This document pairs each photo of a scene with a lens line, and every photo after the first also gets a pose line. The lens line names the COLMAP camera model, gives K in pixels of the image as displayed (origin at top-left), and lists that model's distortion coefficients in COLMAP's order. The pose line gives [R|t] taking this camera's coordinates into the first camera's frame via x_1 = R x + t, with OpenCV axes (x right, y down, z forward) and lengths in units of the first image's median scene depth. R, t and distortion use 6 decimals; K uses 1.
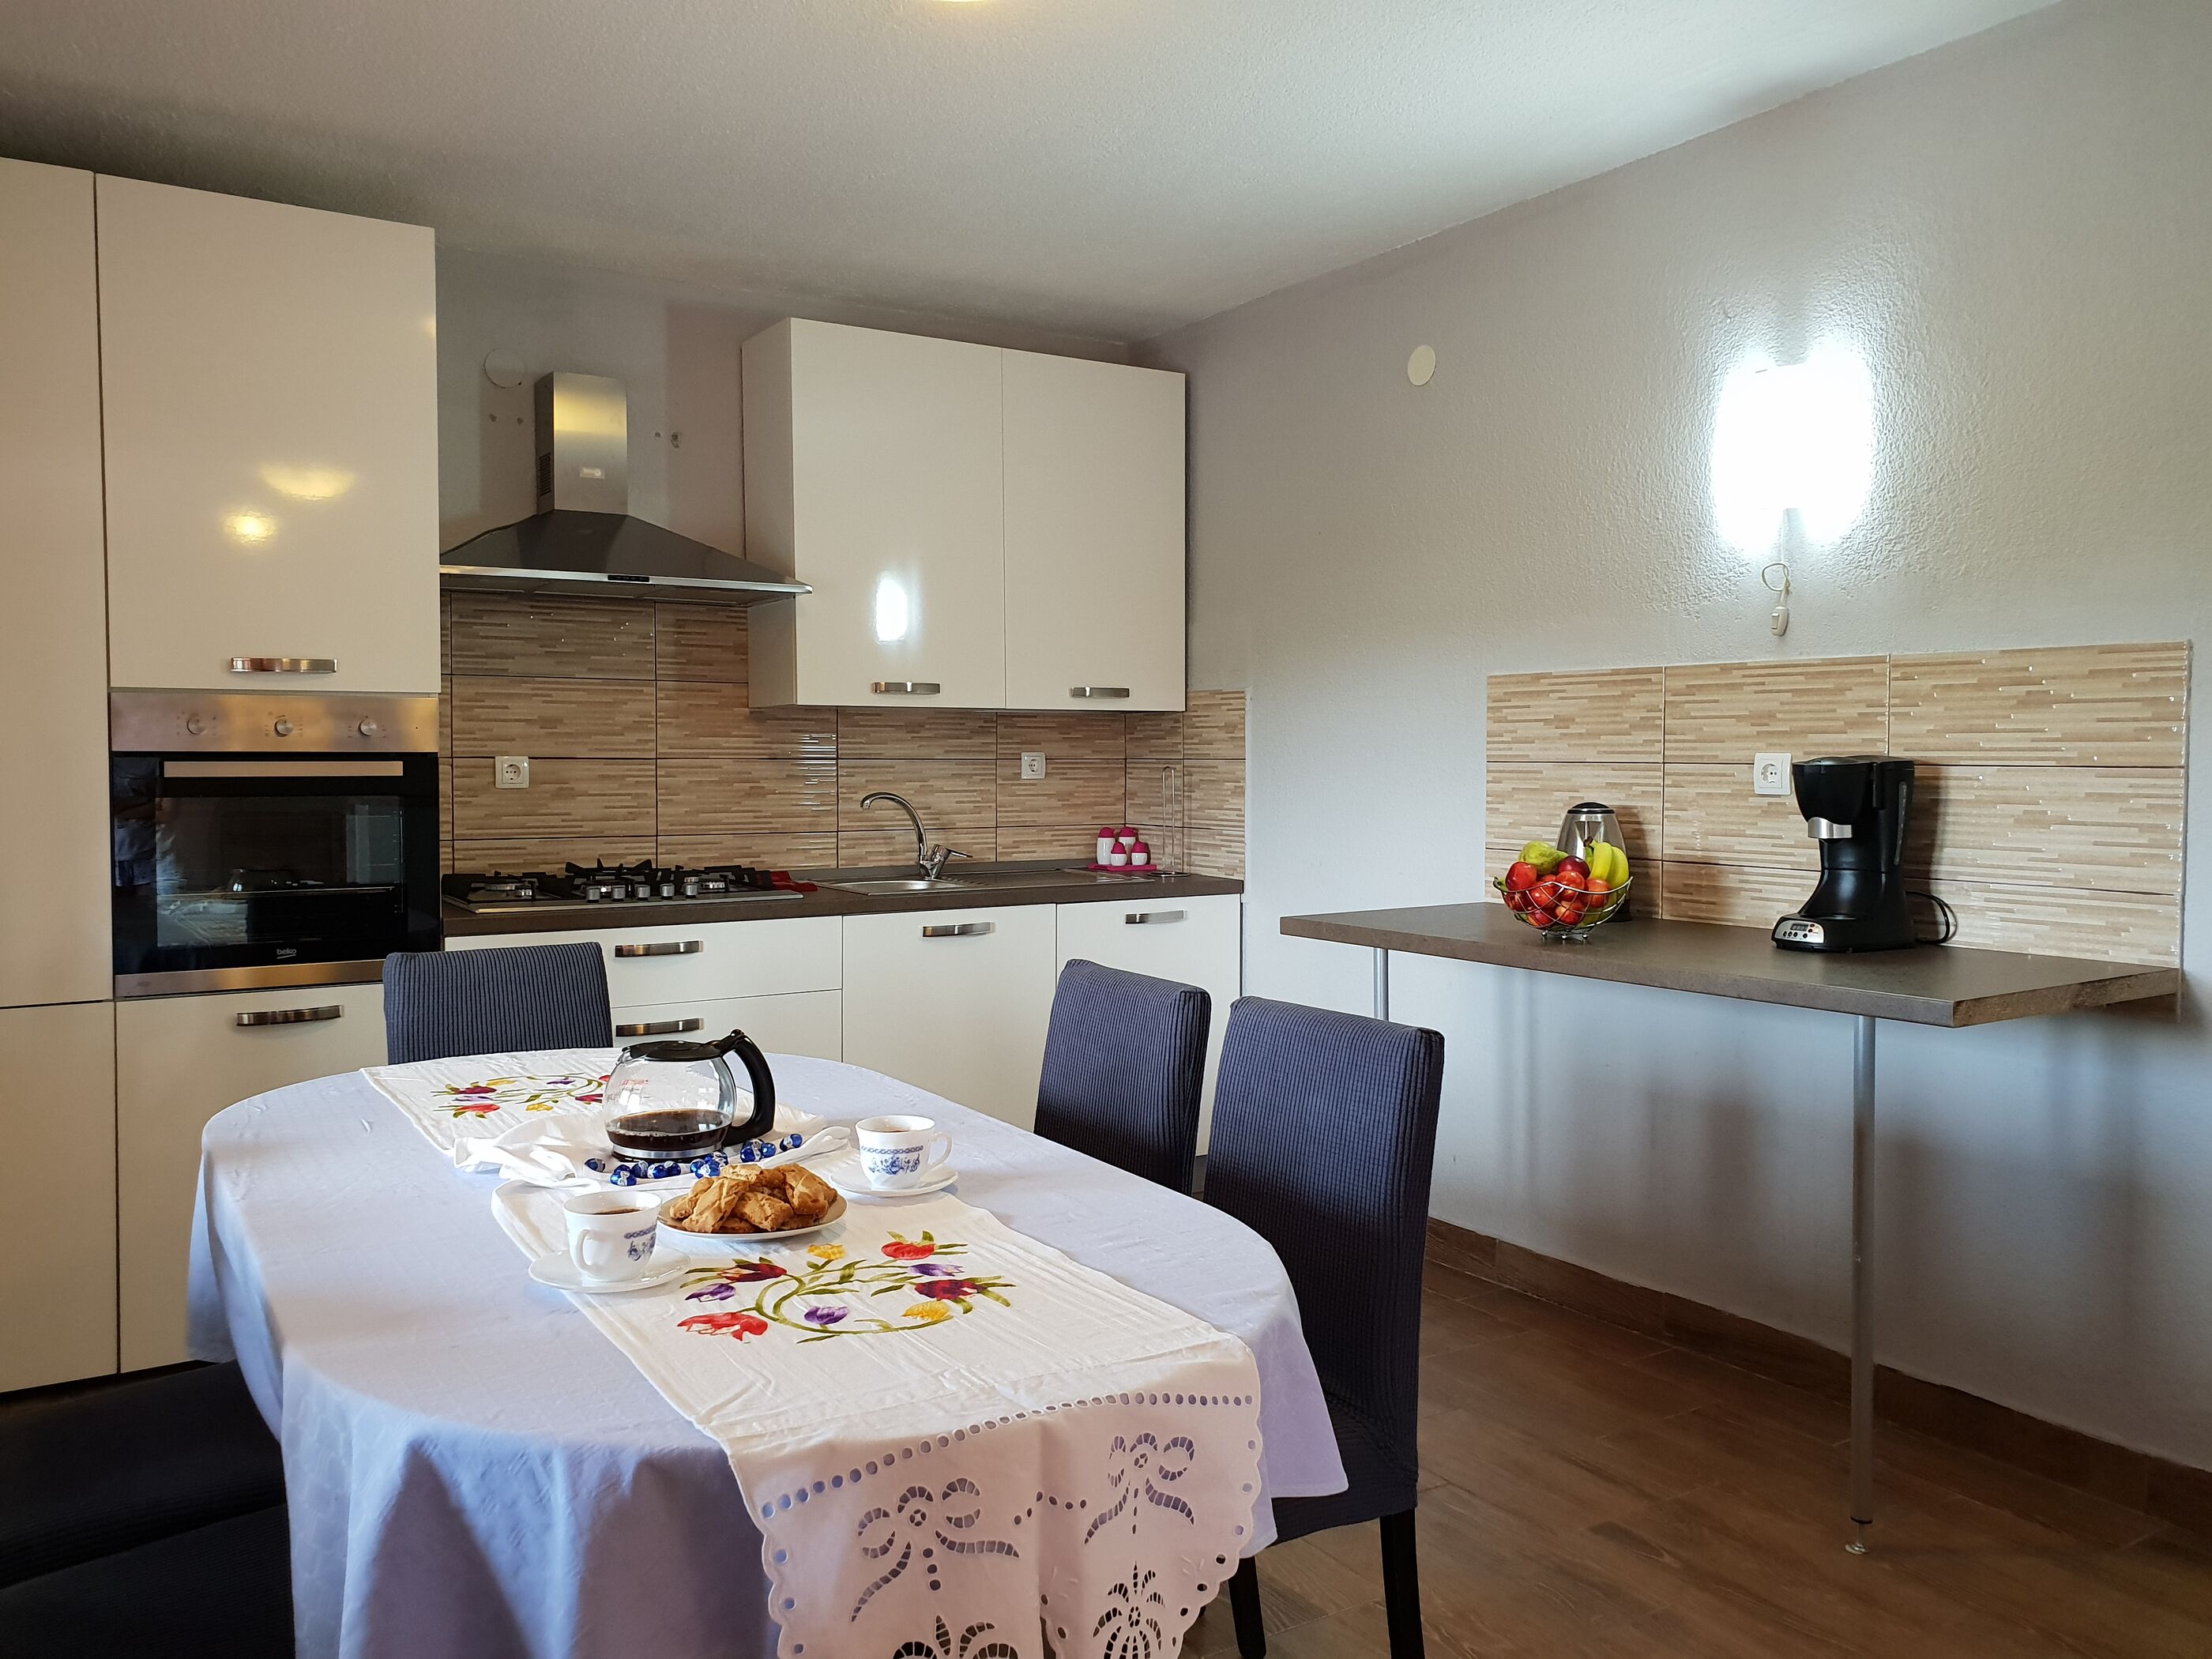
lens RADIAL K [[1706.3, 0, 1106.6], [0, 1706.3, 819.4], [0, 0, 1]] dist [0.035405, -0.111466]
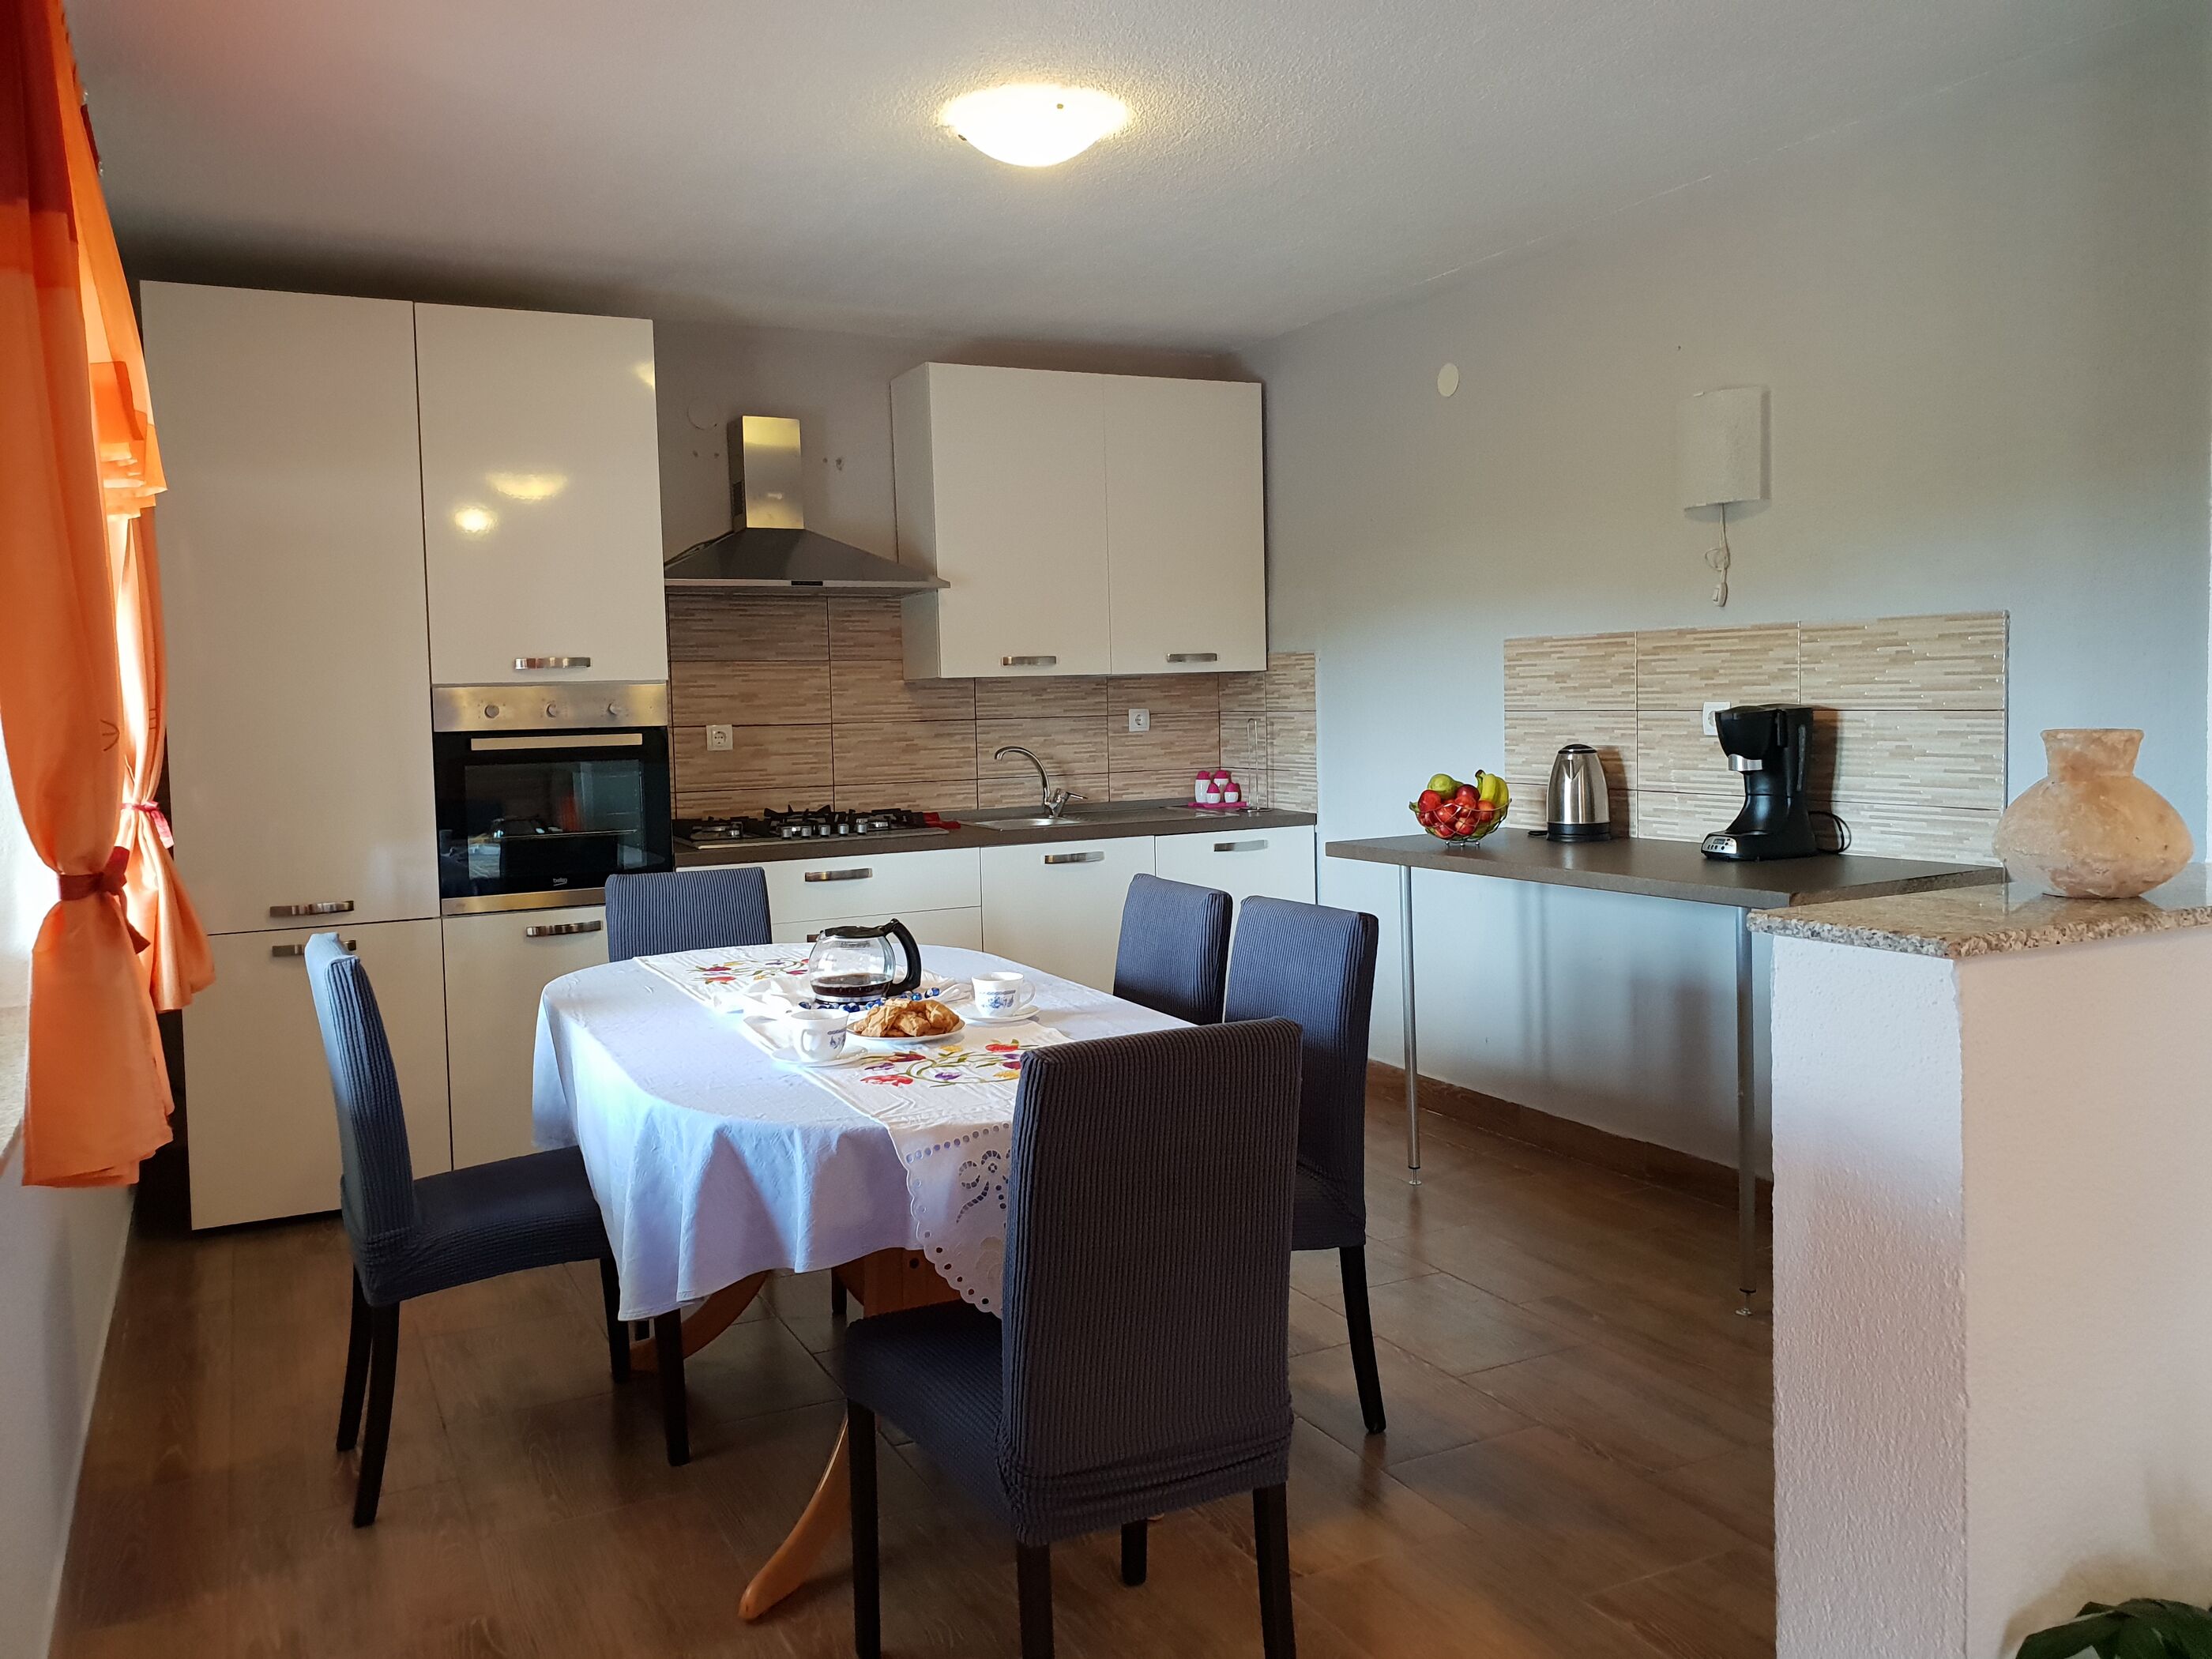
lens RADIAL K [[1686.5, 0, 1068.0], [0, 1686.5, 823.3], [0, 0, 1]] dist [0.041917, -0.107817]
pose [[0.993007, -0.017474, -0.116754, 0.059347], [0.021917, 0.999079, 0.036885, -0.005779], [0.116002, -0.039186, 0.992476, -0.241252]]
